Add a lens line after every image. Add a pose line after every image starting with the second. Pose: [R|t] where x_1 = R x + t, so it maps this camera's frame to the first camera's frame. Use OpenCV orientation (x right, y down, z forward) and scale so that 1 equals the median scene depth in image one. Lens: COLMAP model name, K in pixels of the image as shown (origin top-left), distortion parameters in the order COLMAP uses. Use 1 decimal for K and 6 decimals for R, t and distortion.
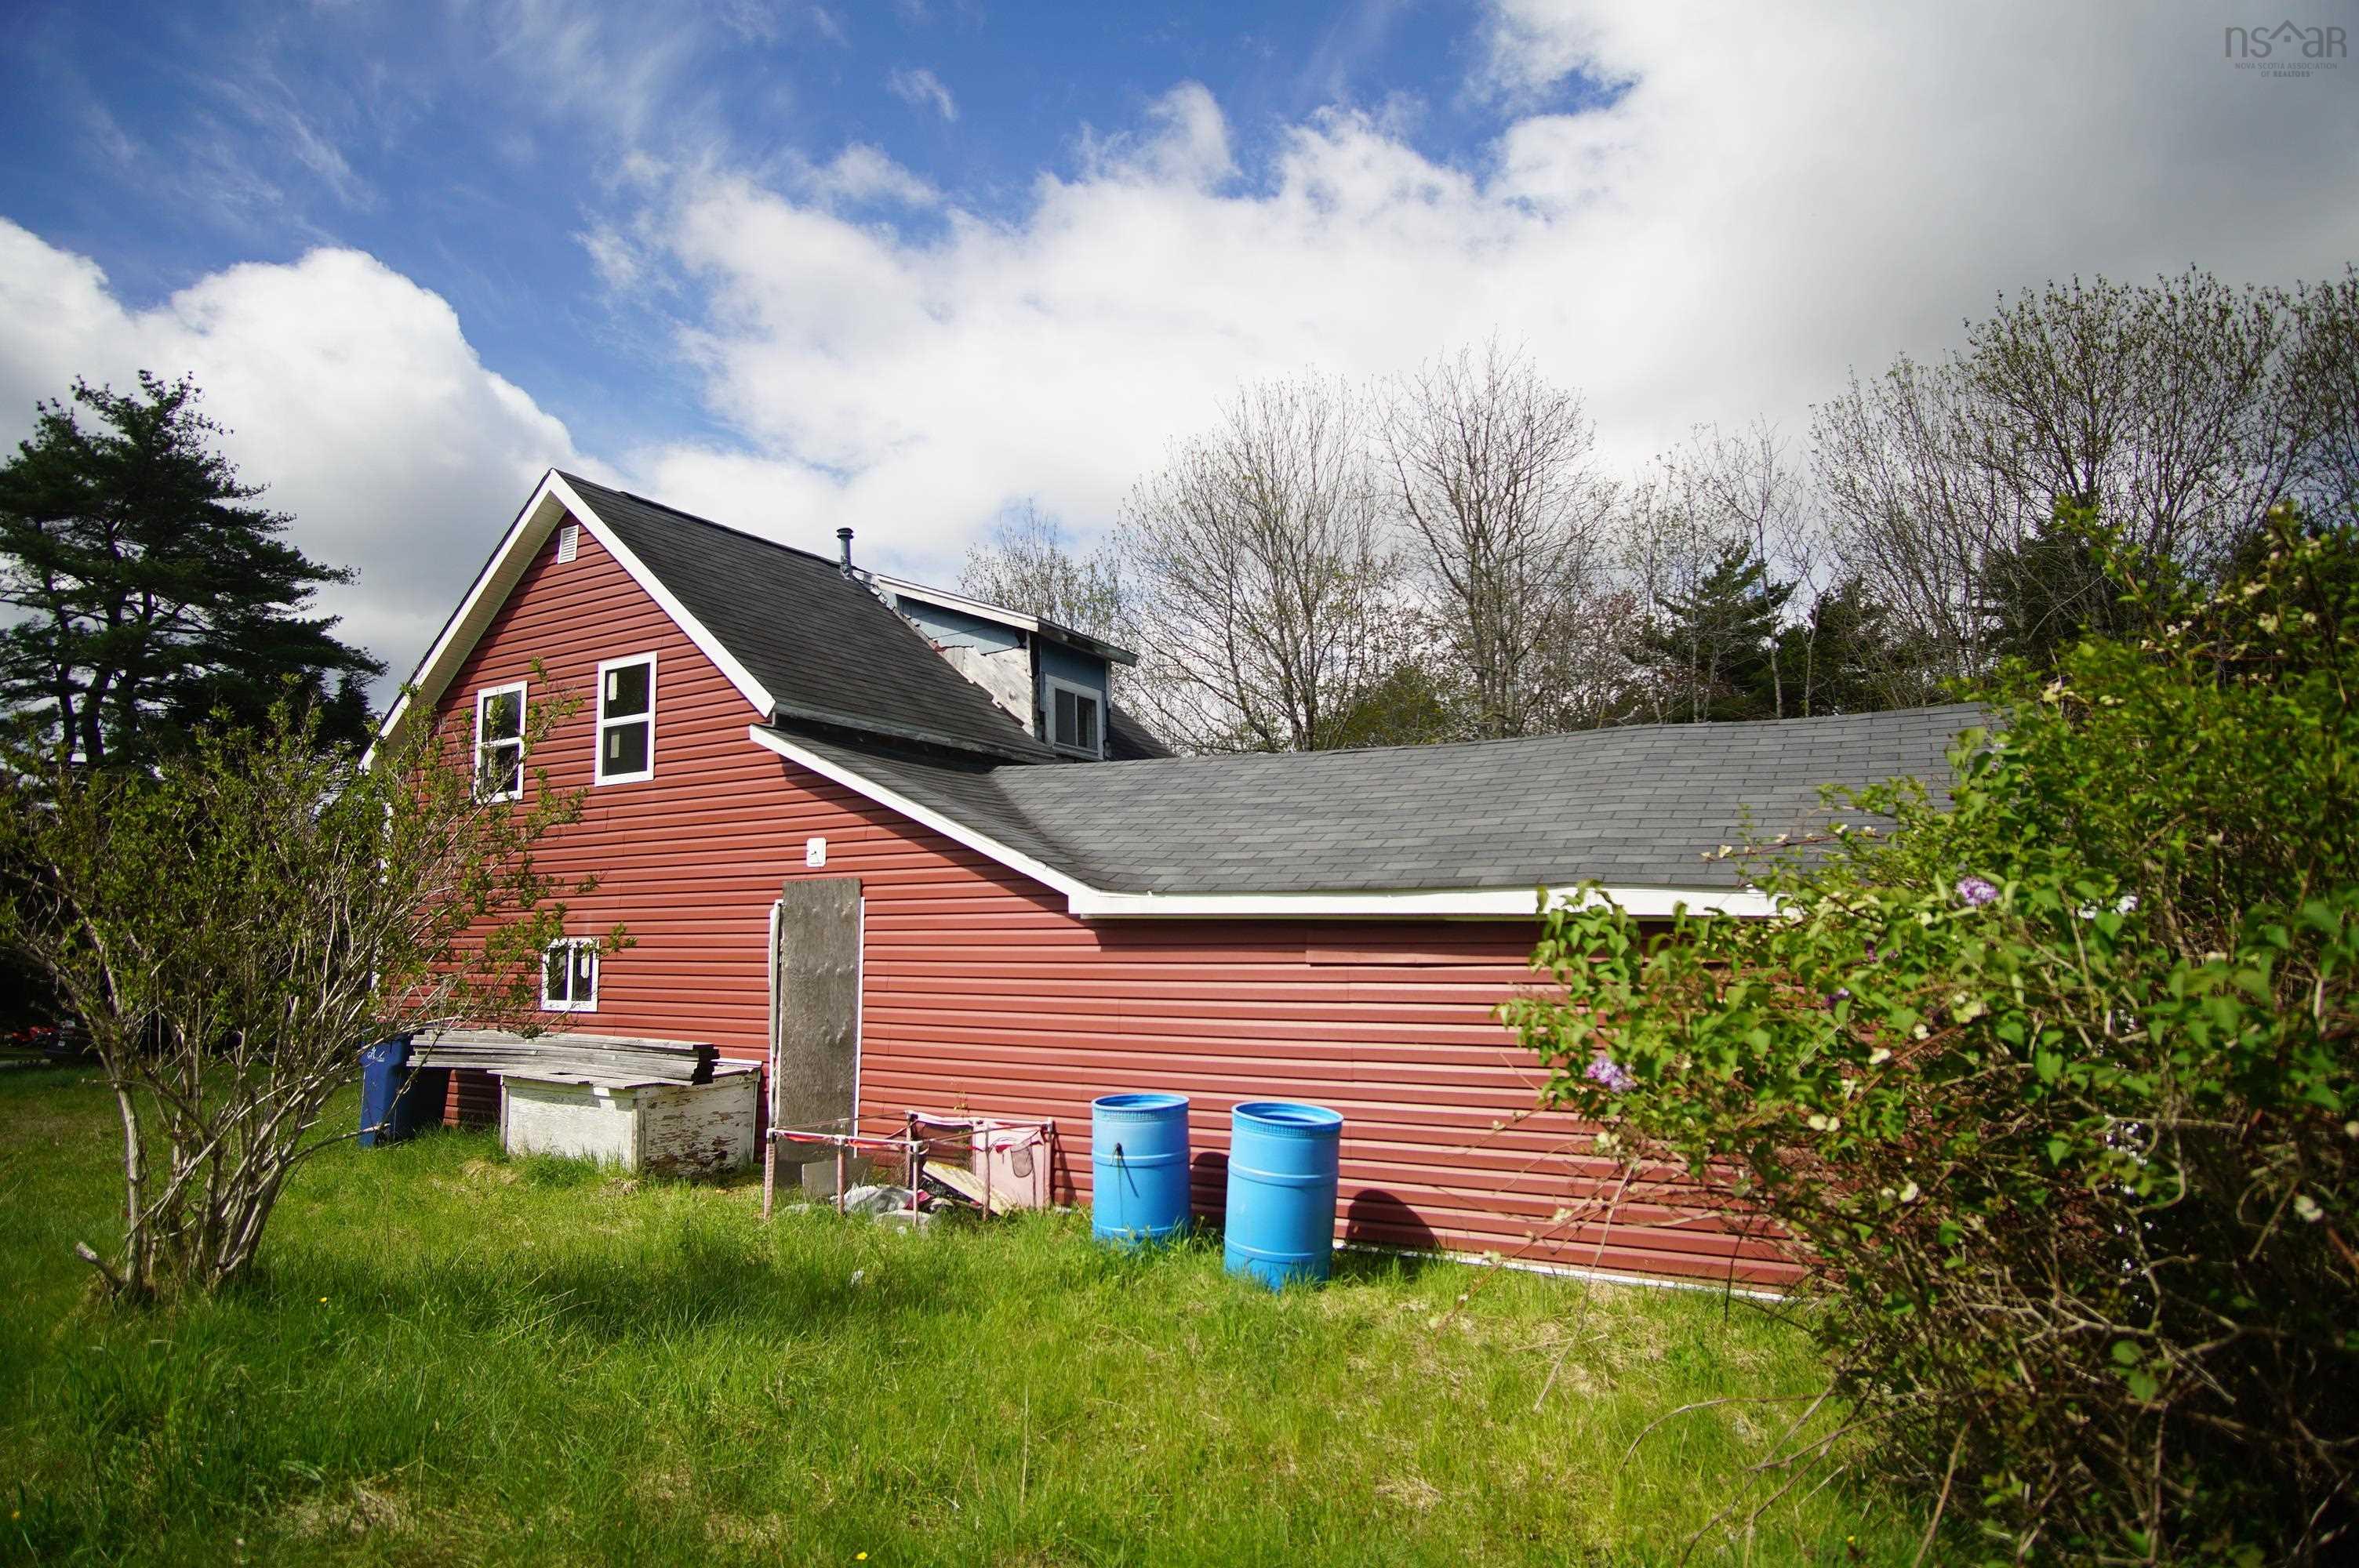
lens RADIAL K [[1283.8, 0, 1158.8], [0, 1283.8, 784.3], [0, 0, 1]] dist [-0.036239, 0.011958]
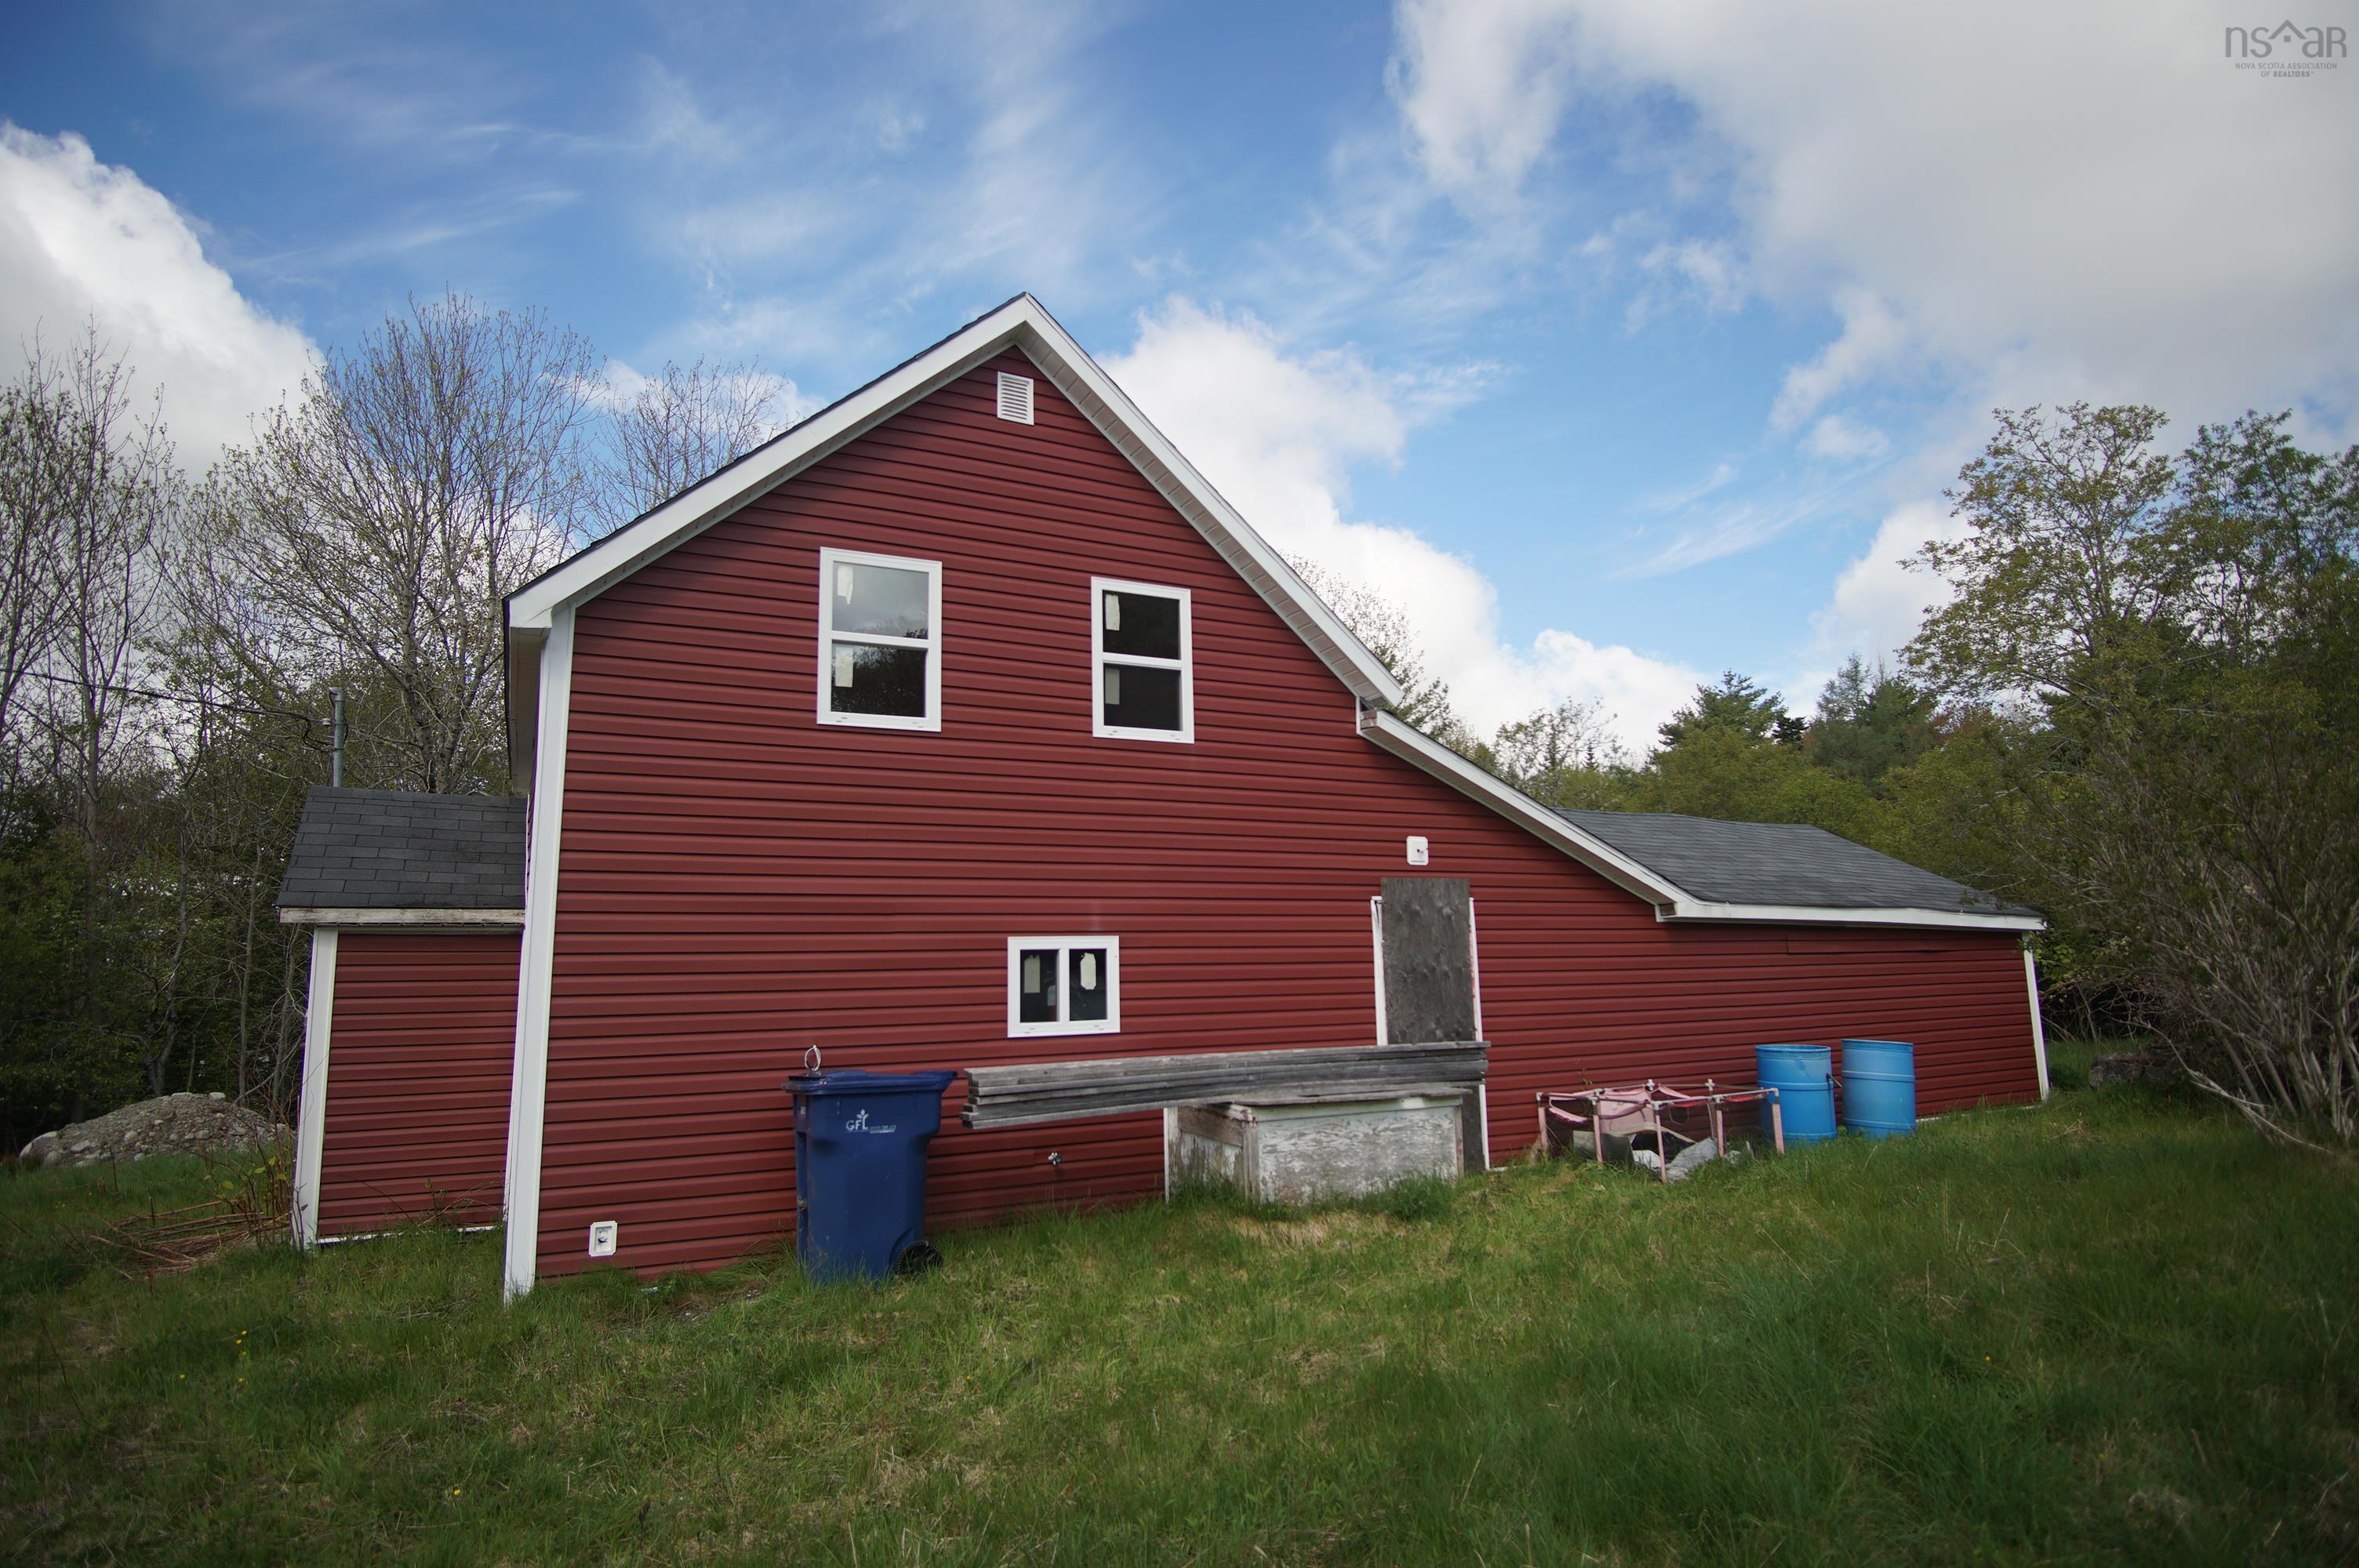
lens RADIAL K [[1283.8, 0, 1158.8], [0, 1283.8, 784.3], [0, 0, 1]] dist [-0.036239, 0.011958]
pose [[0.529307, 0.113077, 0.840861, -1.064723], [-0.094637, 0.992763, -0.073933, 0.082591], [-0.843136, -0.040443, 0.536178, 0.556882]]
